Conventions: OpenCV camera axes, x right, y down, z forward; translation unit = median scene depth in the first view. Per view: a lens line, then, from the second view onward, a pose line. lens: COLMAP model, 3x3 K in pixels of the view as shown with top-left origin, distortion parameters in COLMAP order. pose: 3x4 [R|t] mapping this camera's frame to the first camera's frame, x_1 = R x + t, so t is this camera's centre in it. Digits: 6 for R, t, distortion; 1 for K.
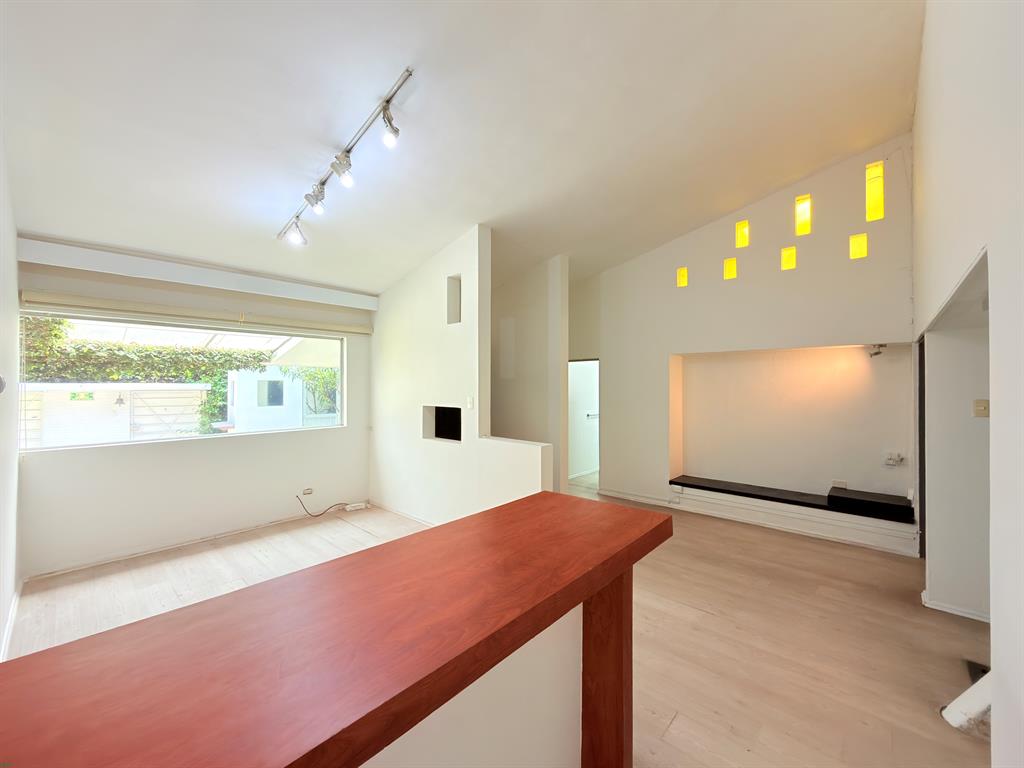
lens RADIAL K [[406.7, 0, 511.7], [0, 406.7, 381.9], [0, 0, 1]] dist [-0.001033, 0.000253]
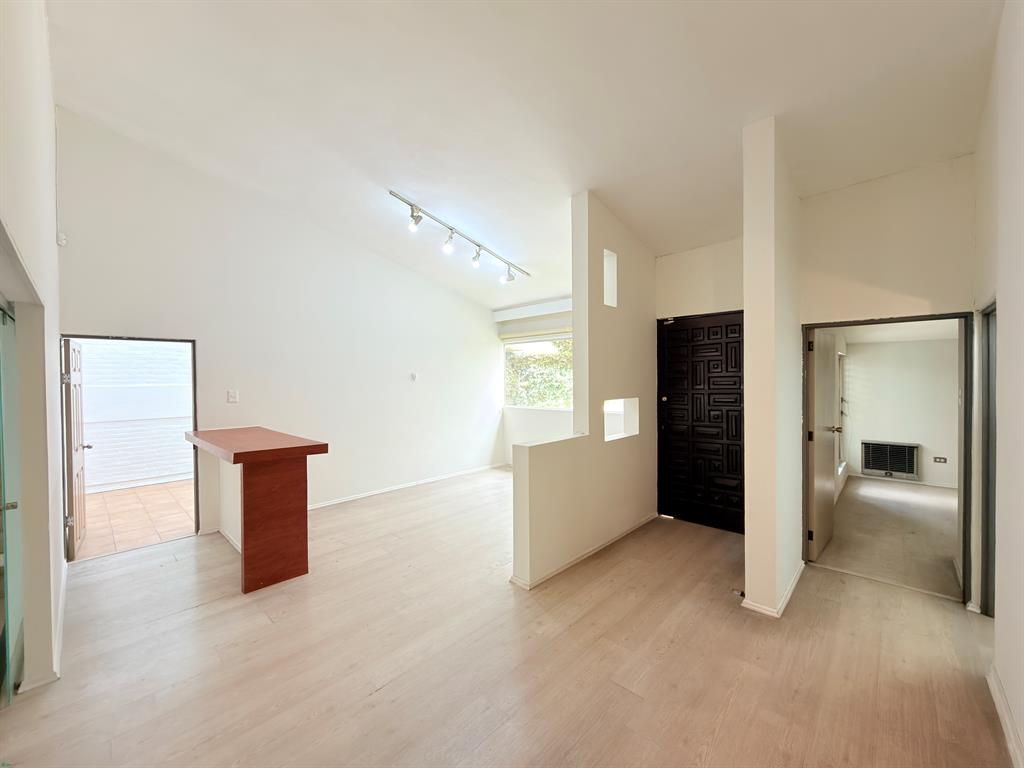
lens RADIAL K [[406.7, 0, 511.7], [0, 406.7, 381.9], [0, 0, 1]] dist [-0.001033, 0.000253]
pose [[-0.023250, 0.010232, -0.999677, 1.064593], [0.013165, 0.999864, 0.009928, 0.019304], [0.999643, -0.012930, -0.023382, 1.134266]]
